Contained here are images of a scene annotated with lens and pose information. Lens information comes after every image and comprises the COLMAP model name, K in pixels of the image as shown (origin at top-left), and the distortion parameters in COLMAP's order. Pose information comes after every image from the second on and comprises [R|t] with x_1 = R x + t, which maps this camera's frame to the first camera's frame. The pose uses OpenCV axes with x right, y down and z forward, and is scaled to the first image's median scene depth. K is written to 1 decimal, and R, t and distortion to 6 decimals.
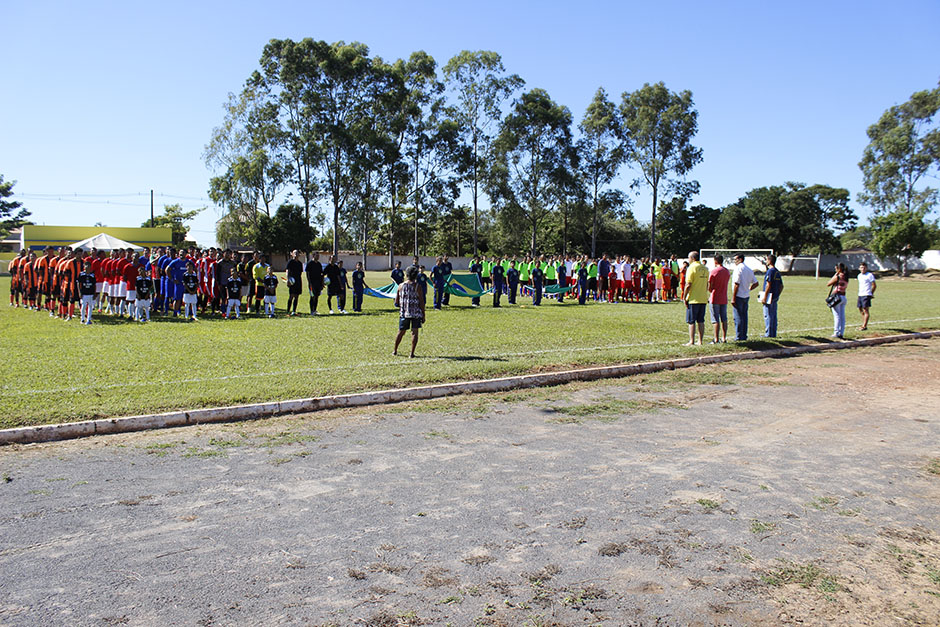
lens RADIAL K [[796.1, 0, 470.0], [0, 796.1, 313.5], [0, 0, 1]] dist [-0.149929, 0.120672]
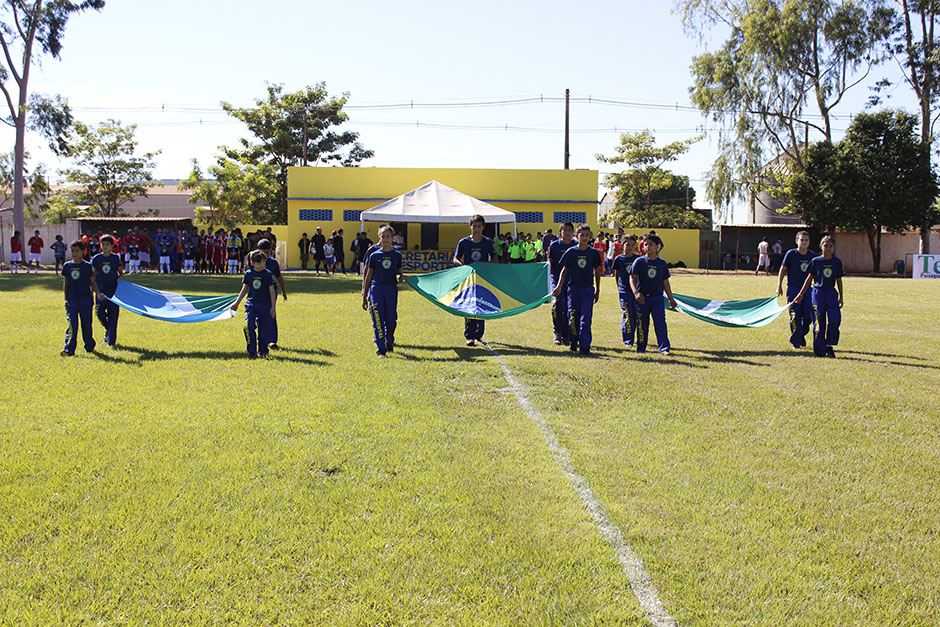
lens RADIAL K [[1123.3, 0, 458.7], [0, 1123.3, 313.2], [0, 0, 1]] dist [-0.078076, 0.090456]
pose [[0.827796, 0.036310, -0.559852, -0.083762], [-0.039592, 0.999196, 0.006263, -0.027242], [0.559630, 0.016981, 0.828569, 0.400568]]
